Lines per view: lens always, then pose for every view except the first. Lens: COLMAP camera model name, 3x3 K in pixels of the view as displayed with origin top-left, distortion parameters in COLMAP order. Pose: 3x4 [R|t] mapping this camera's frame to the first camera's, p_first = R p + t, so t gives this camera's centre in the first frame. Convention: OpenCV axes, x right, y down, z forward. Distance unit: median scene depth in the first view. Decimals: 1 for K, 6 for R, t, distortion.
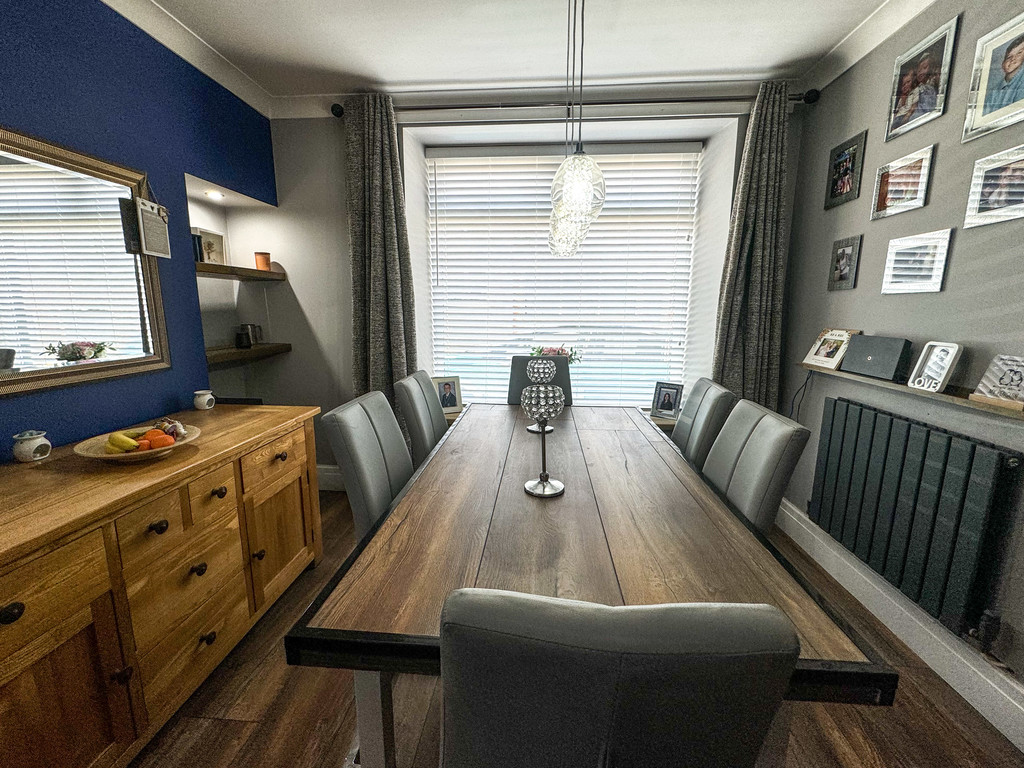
lens RADIAL K [[424.8, 0, 510.0], [0, 424.8, 382.6], [0, 0, 1]] dist [-0.005939, 0.000246]
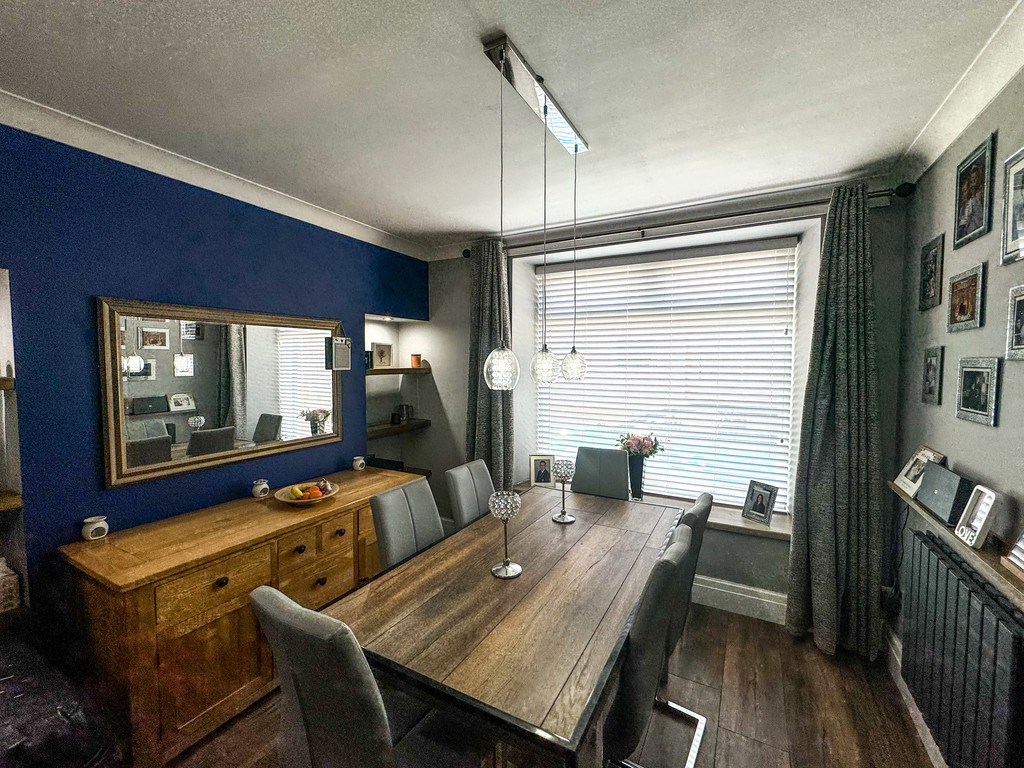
lens RADIAL K [[424.8, 0, 510.0], [0, 424.8, 382.6], [0, 0, 1]] dist [-0.005939, 0.000246]
pose [[0.909695, 0.016933, -0.414931, 0.362275], [-0.070069, 0.991102, -0.113172, -0.106503], [0.409322, 0.132025, 0.902787, -0.152747]]
